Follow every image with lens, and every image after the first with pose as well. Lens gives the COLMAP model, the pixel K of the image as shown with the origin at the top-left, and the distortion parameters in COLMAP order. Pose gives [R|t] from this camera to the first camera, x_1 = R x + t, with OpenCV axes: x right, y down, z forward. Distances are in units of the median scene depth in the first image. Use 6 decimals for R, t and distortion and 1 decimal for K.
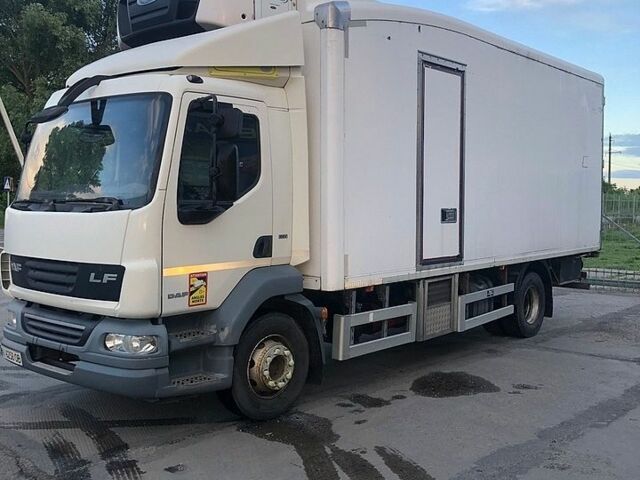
lens RADIAL K [[689.7, 0, 320.0], [0, 689.7, 240.0], [0, 0, 1]] dist [0.064072, -0.170689]
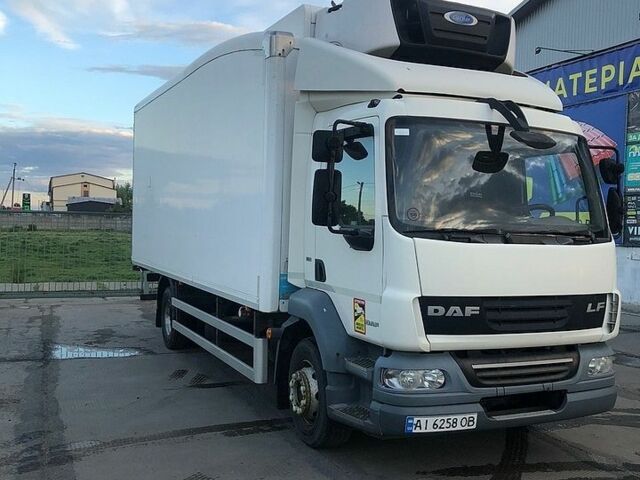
lens RADIAL K [[616.6, 0, 320.0], [0, 616.6, 240.0], [0, 0, 1]] dist [0.006610, 0.005816]
pose [[0.457121, -0.019178, 0.889198, -1.291003], [0.014694, 0.999794, 0.014010, -0.064006], [-0.889283, 0.006662, 0.457309, 0.910464]]
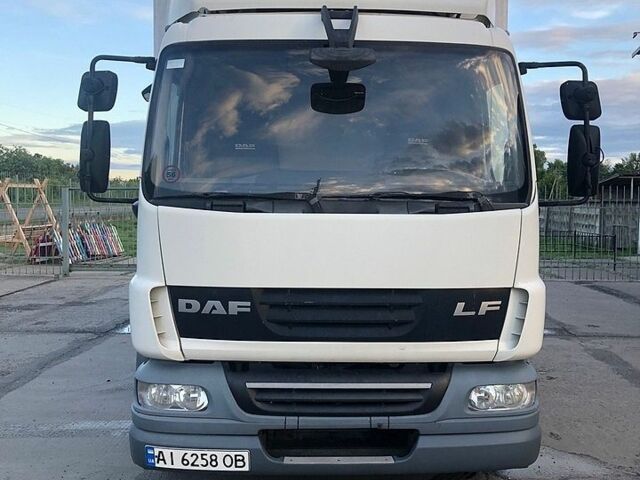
lens RADIAL K [[689.7, 0, 320.0], [0, 689.7, 240.0], [0, 0, 1]] dist [0.064072, -0.170689]
pose [[0.750611, -0.049864, 0.658860, -0.849201], [0.031421, 0.998714, 0.039787, -0.043435], [-0.659996, -0.009163, 0.751213, 0.567868]]
